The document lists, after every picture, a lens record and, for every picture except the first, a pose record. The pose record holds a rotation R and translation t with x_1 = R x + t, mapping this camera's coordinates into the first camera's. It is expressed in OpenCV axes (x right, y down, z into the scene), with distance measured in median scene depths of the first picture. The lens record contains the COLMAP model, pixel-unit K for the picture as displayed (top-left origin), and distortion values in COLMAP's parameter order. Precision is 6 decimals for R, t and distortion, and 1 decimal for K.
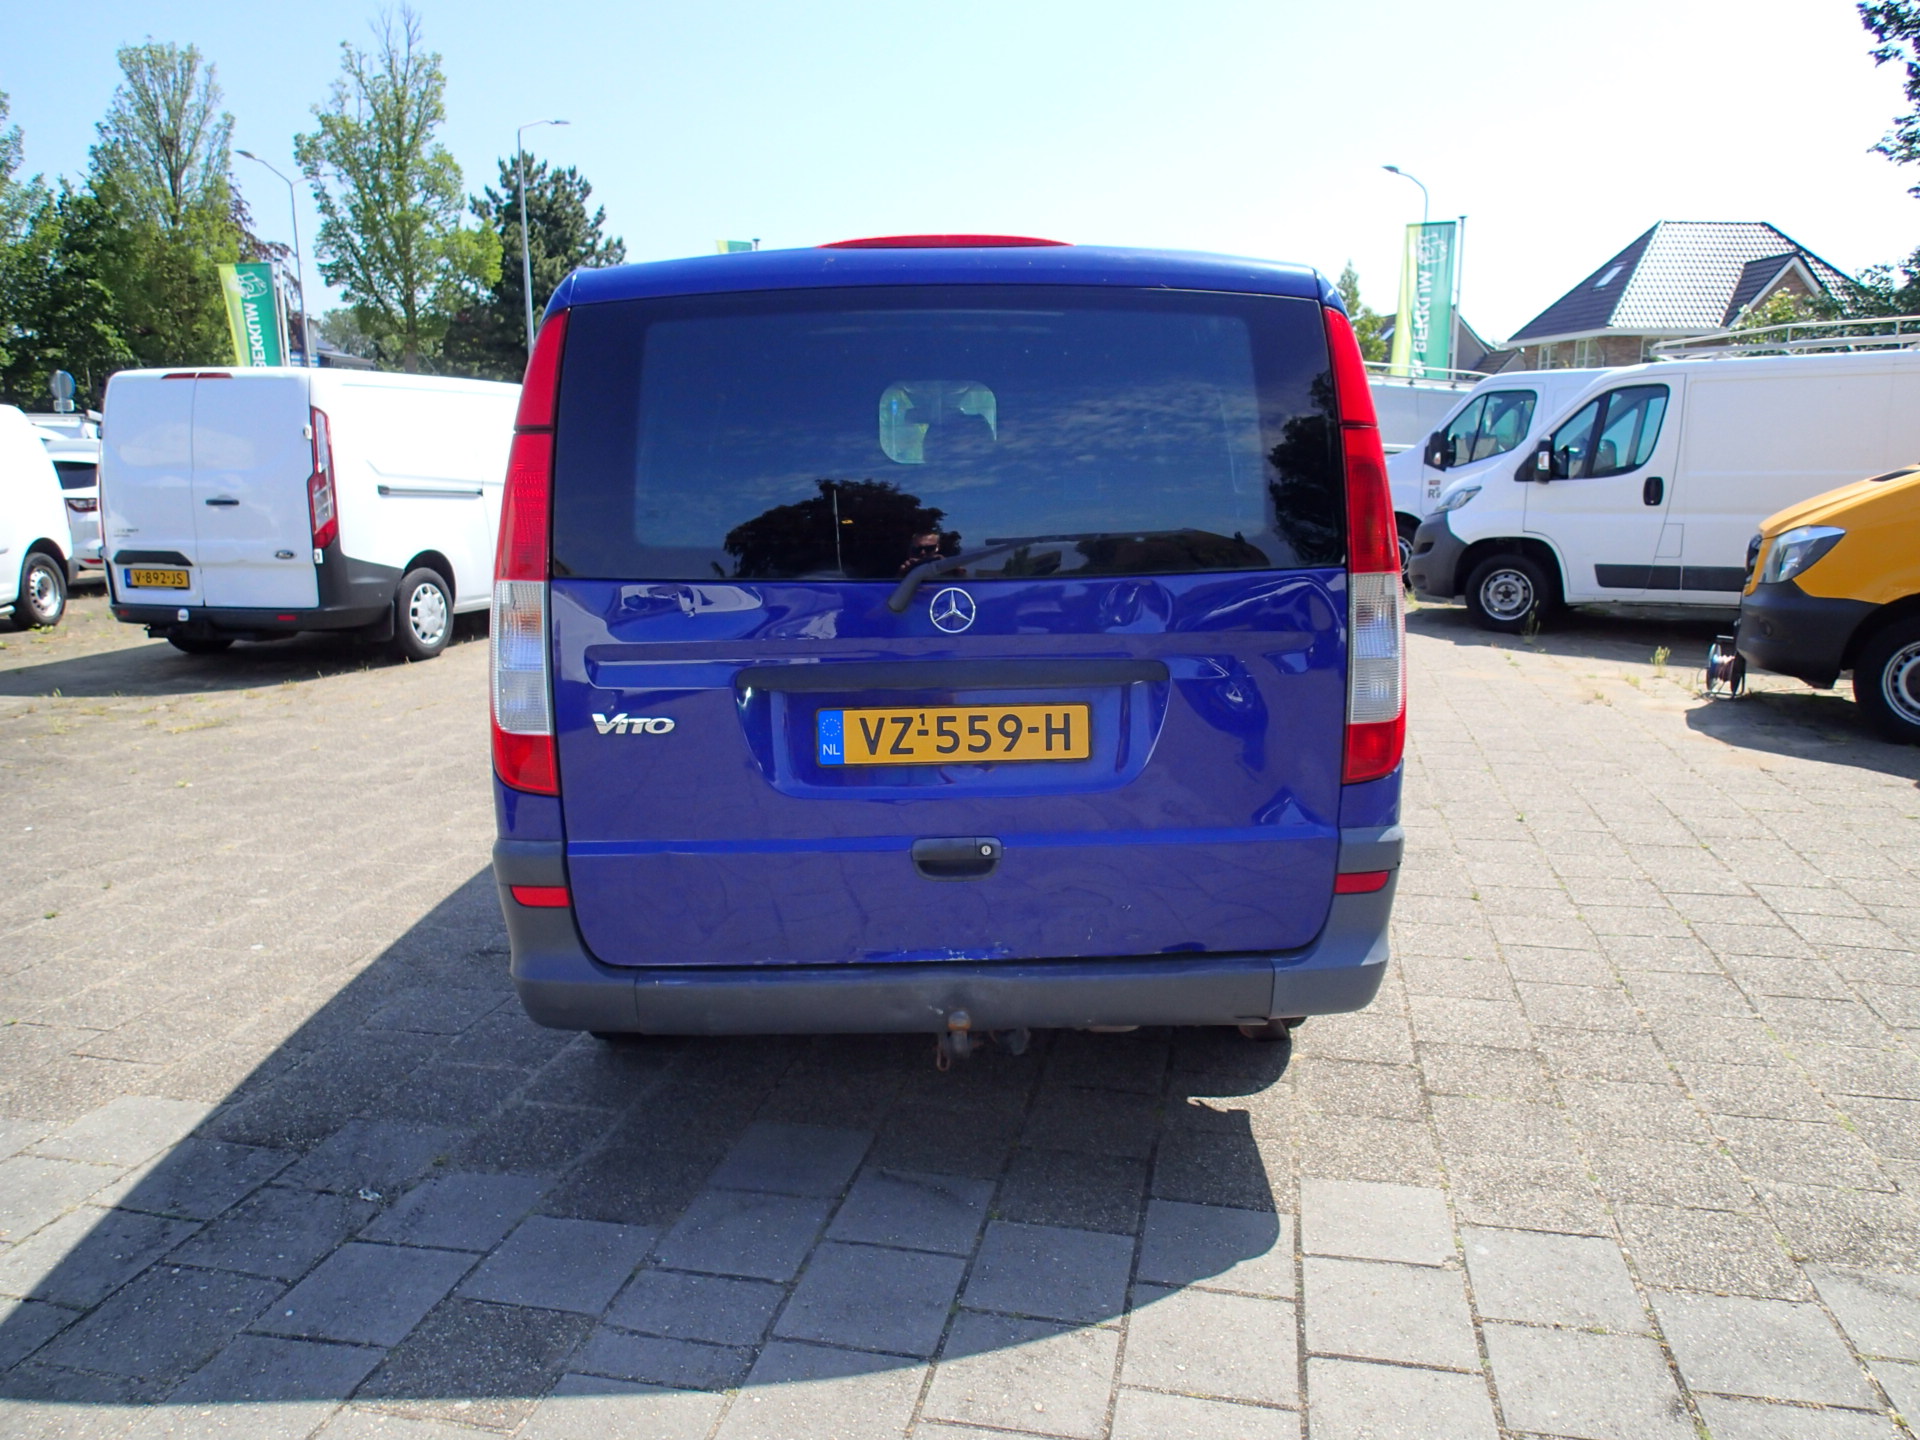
lens RADIAL K [[1423.9, 0, 960.0], [0, 1423.9, 720.0], [0, 0, 1]] dist [0.001326, -0.002913]
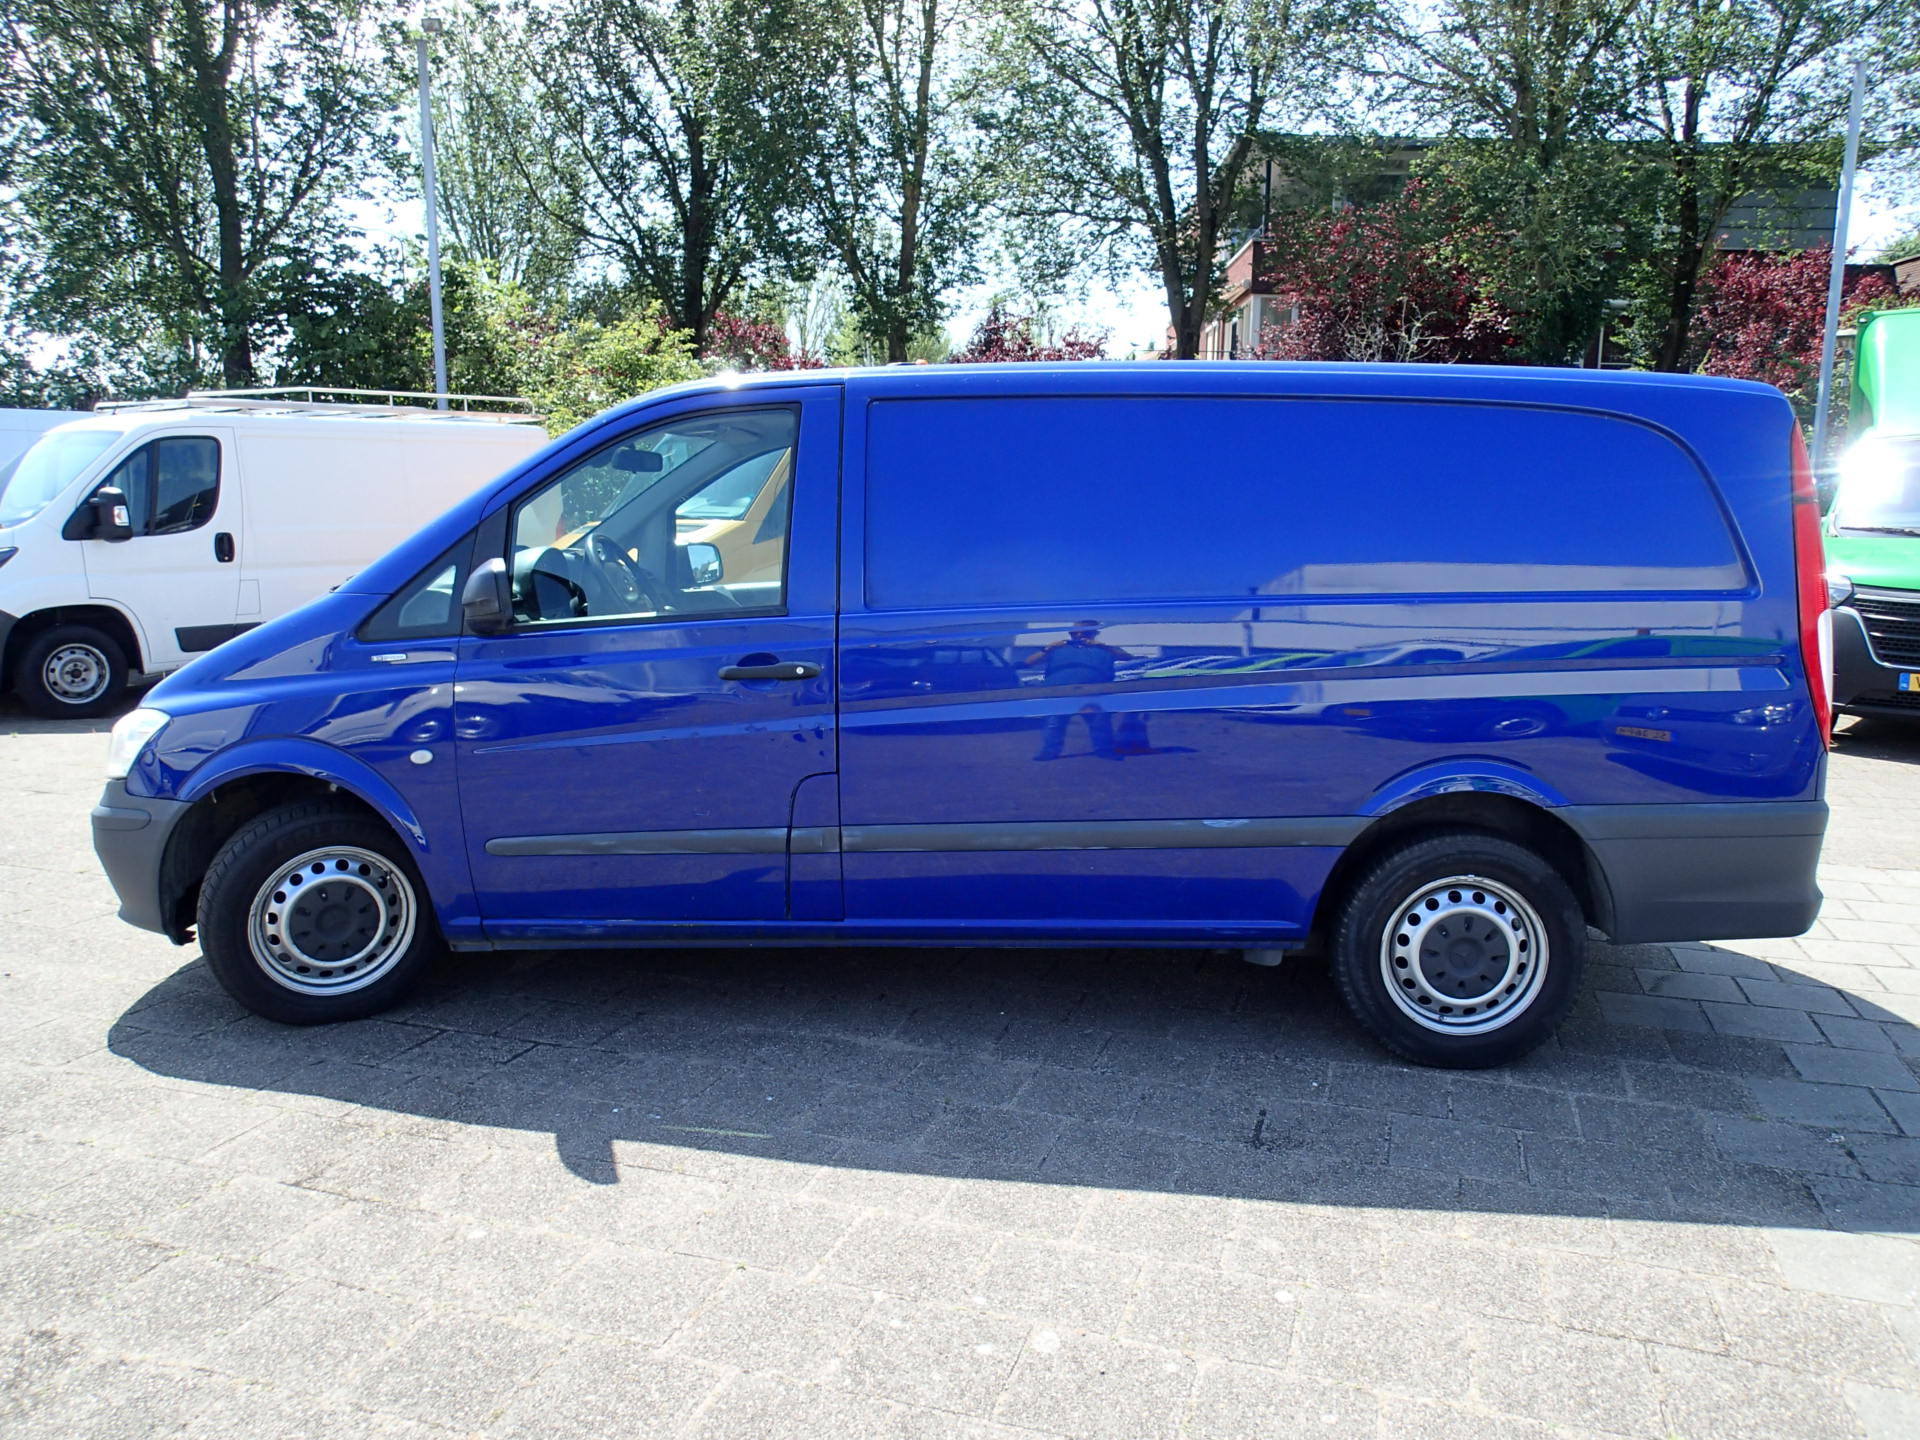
lens RADIAL K [[1437.8, 0, 967.6], [0, 1437.8, 719.0], [0, 0, 1]] dist [-0.005641, 0.004269]
pose [[0.113785, -0.142017, 0.983303, -0.407961], [0.180454, 0.976222, 0.120112, -0.070079], [-0.976980, 0.163774, 0.136707, 0.377020]]
